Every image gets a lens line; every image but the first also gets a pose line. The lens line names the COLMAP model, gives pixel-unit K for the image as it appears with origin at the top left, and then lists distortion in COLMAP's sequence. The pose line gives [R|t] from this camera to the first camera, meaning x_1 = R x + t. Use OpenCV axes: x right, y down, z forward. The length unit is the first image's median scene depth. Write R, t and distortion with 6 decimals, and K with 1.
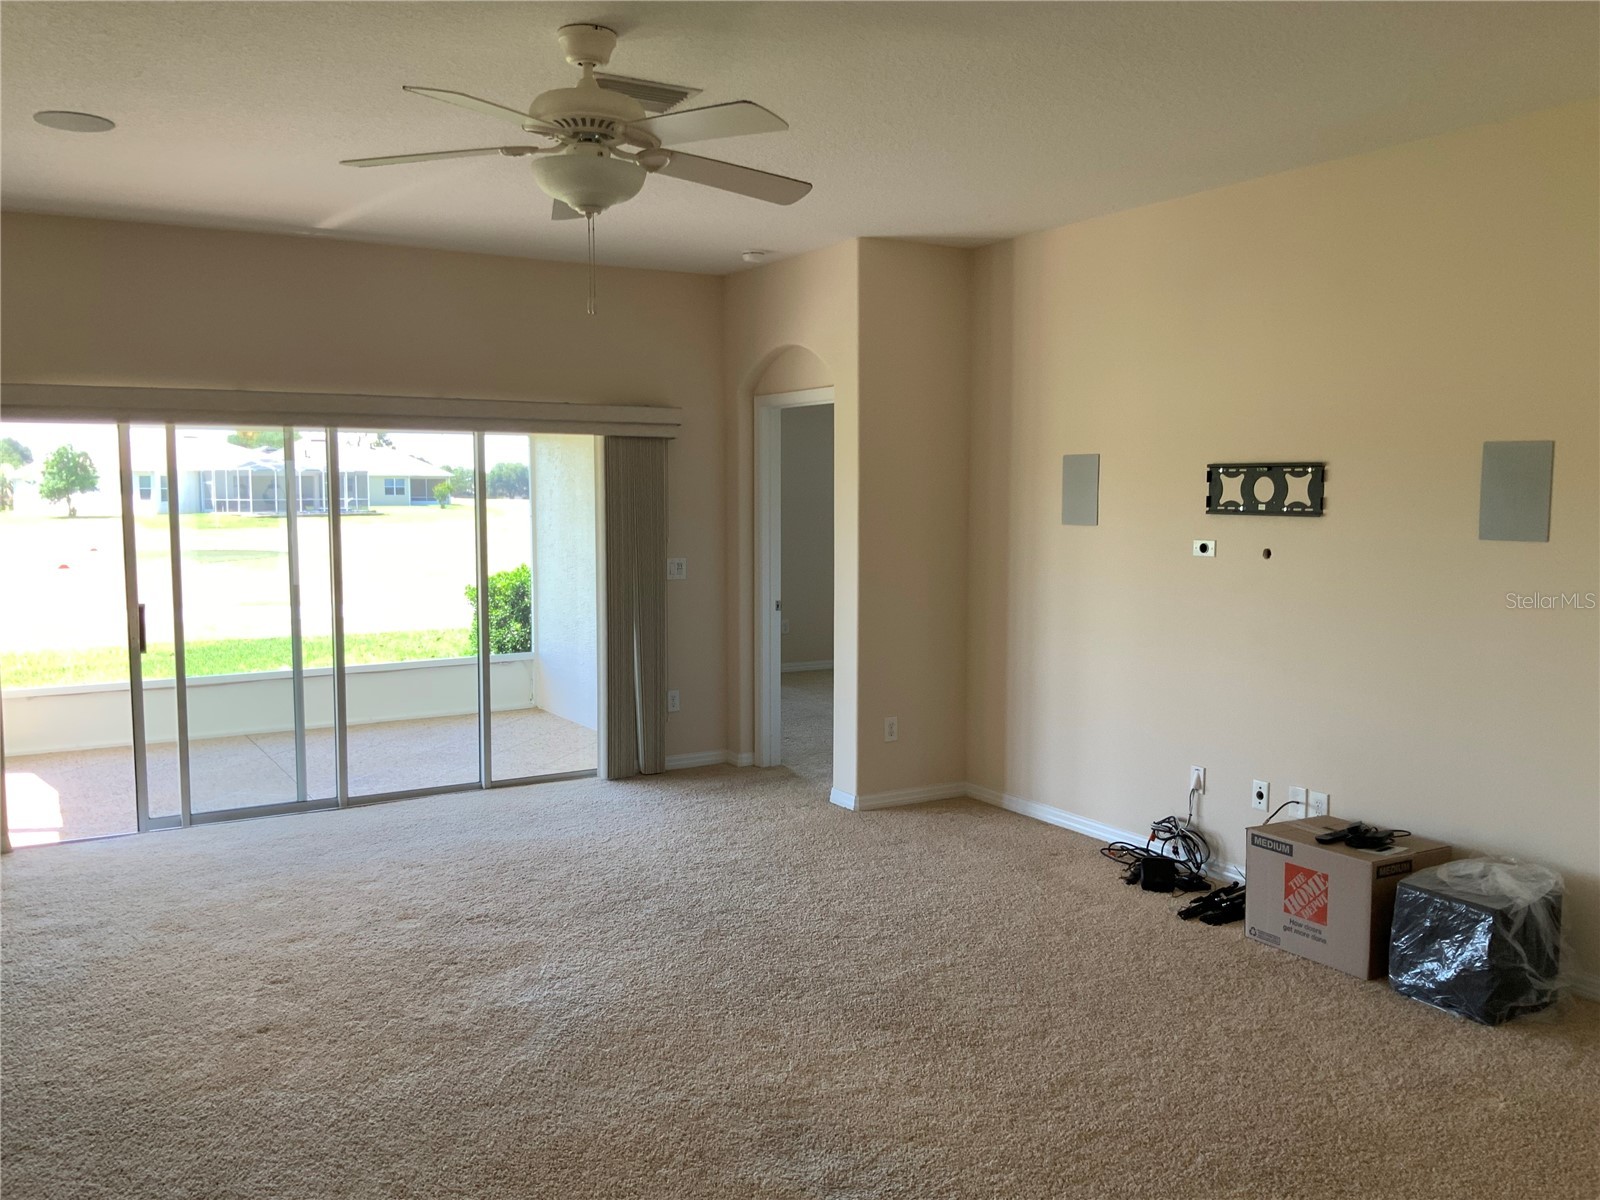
lens RADIAL K [[1345.0, 0, 799.2], [0, 1345.0, 605.5], [0, 0, 1]] dist [0.035746, -0.075467]
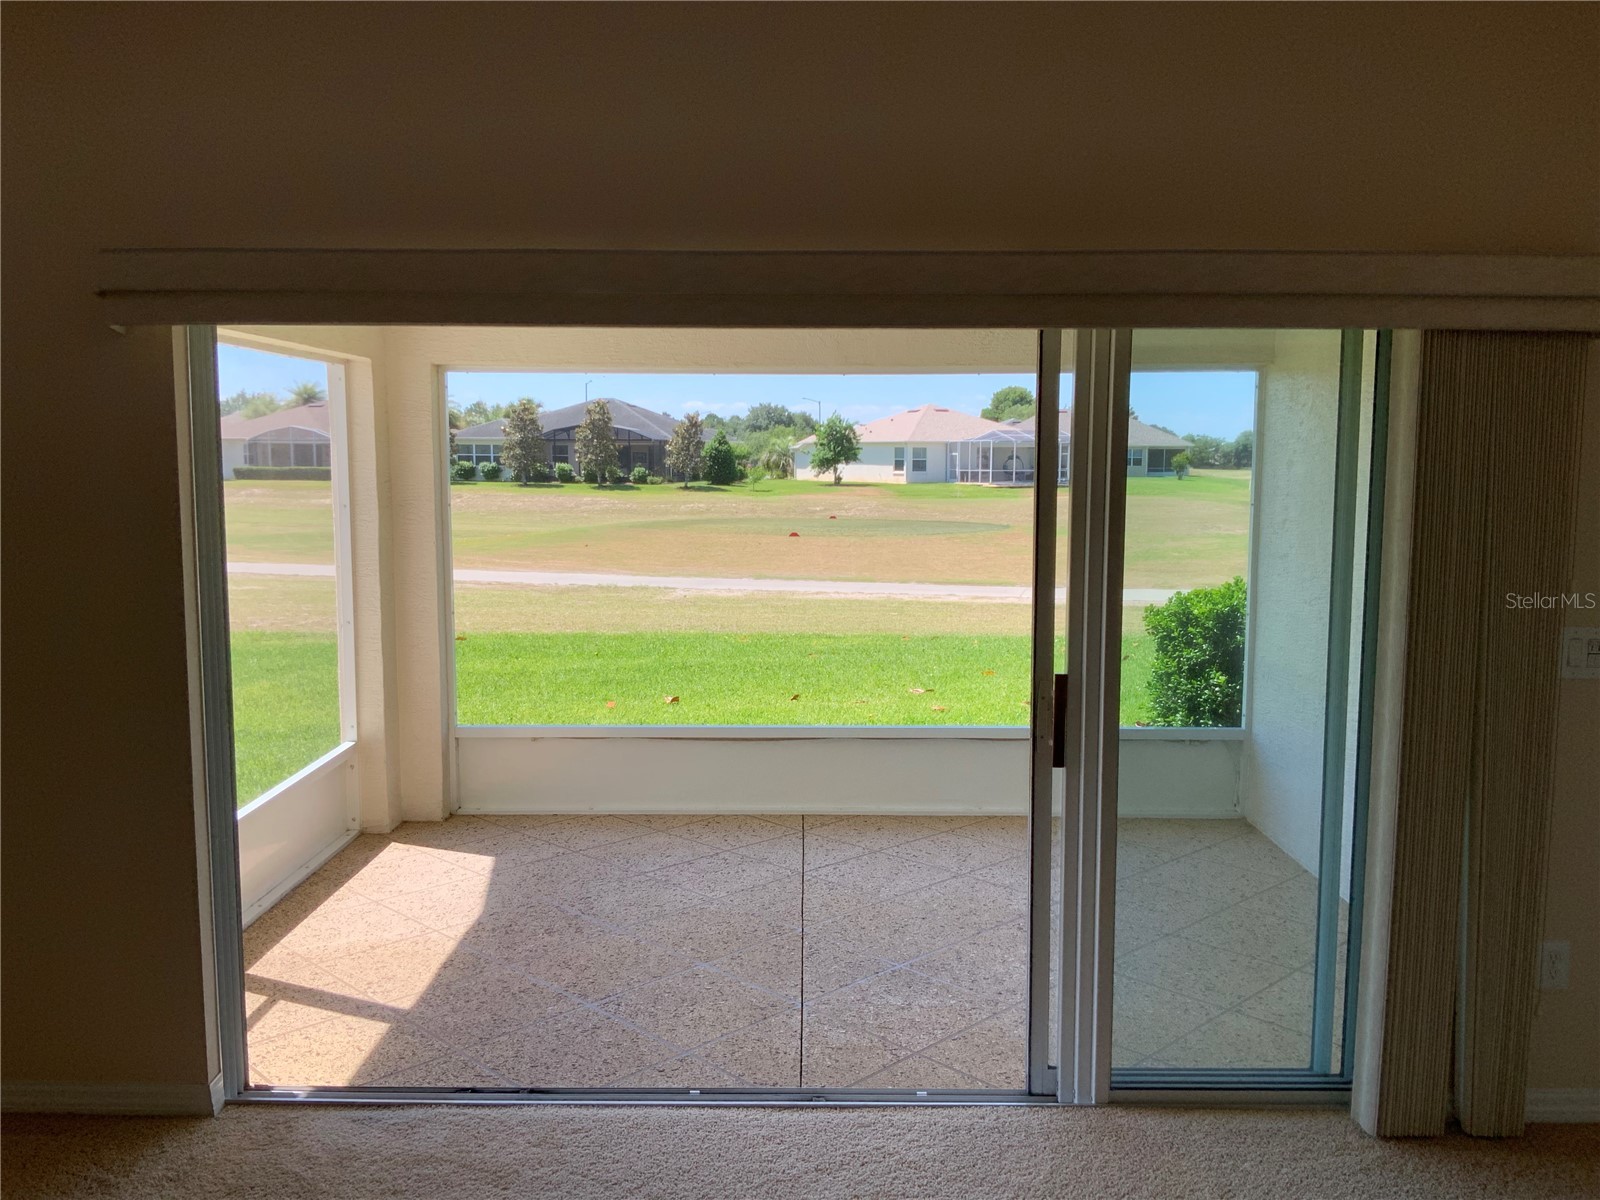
lens RADIAL K [[1345.0, 0, 806.0], [0, 1345.0, 604.2], [0, 0, 1]] dist [0.035746, -0.075467]
pose [[0.863157, 0.056332, -0.501784, -0.061972], [-0.046036, 0.998398, 0.032894, -0.030659], [0.502833, -0.005293, 0.864367, 0.355825]]
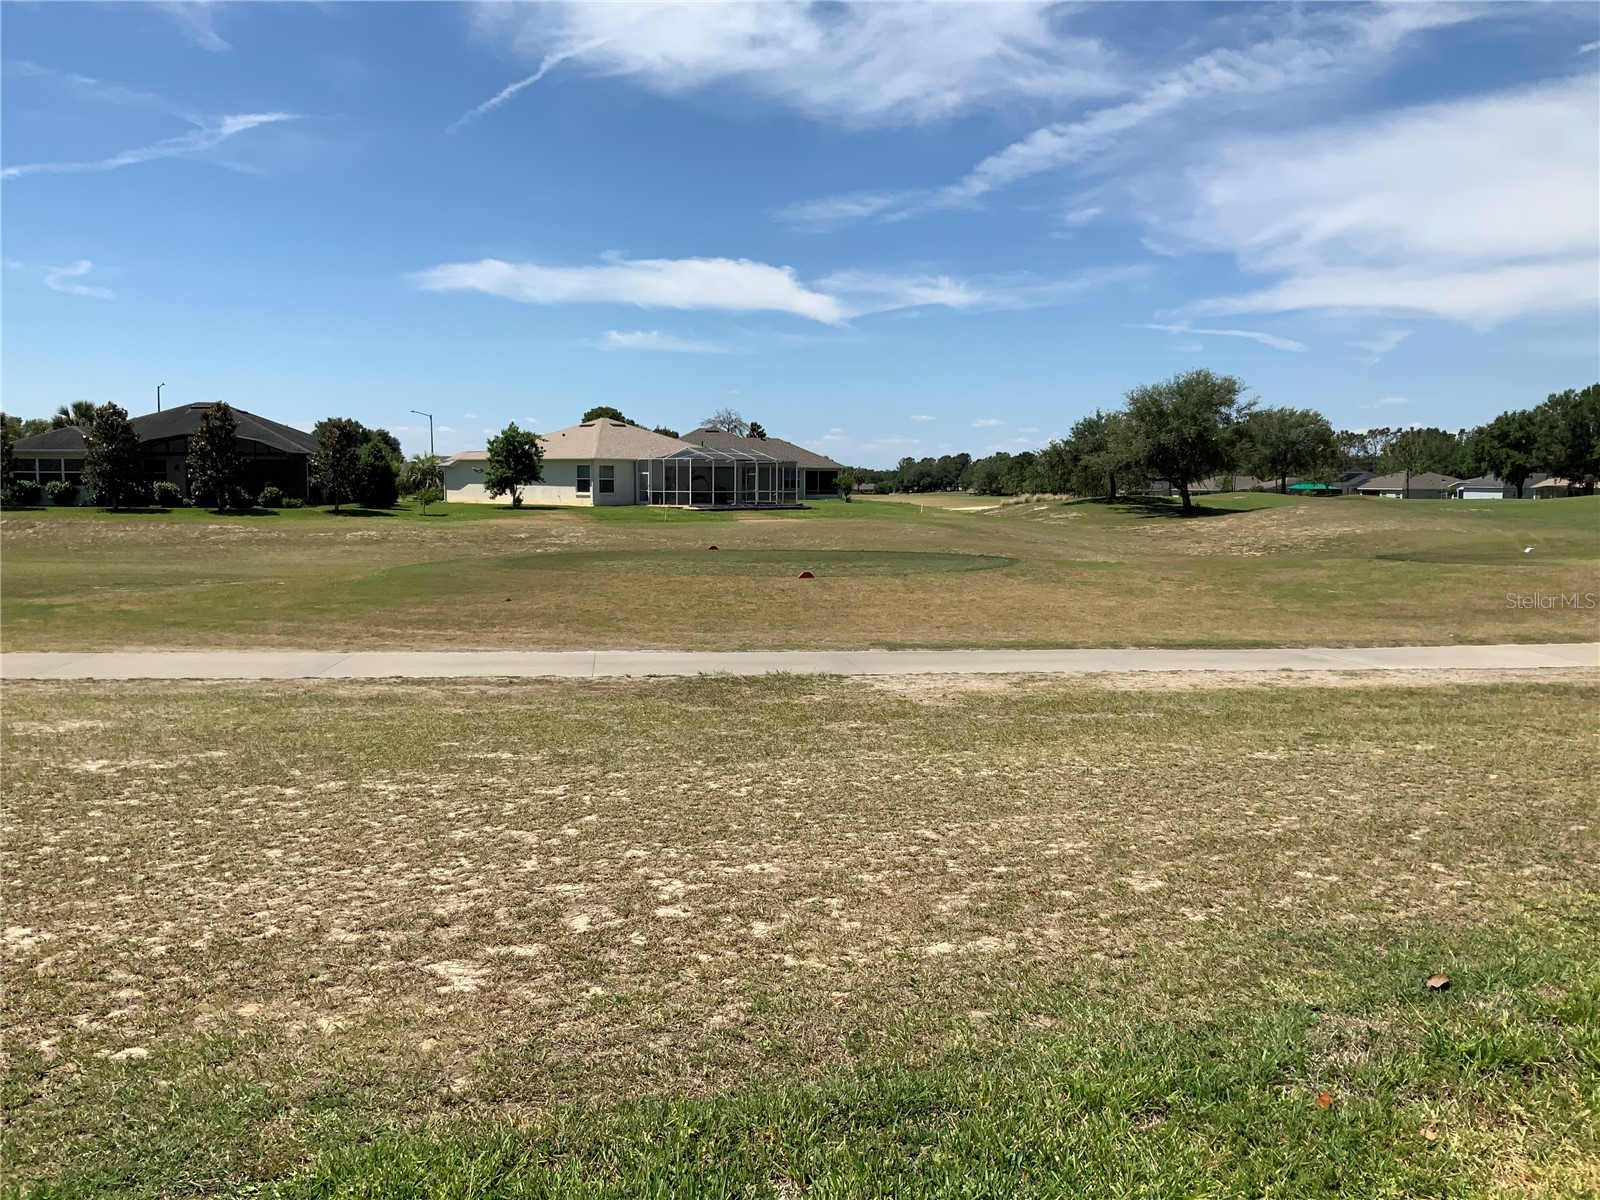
lens RADIAL K [[1345.0, 0, 800.3], [0, 1345.0, 608.4], [0, 0, 1]] dist [0.035746, -0.075467]
pose [[0.981659, 0.021536, -0.189424, -1.311939], [-0.020527, 0.999763, 0.007286, -0.051919], [0.189536, -0.003264, 0.981868, 0.907360]]
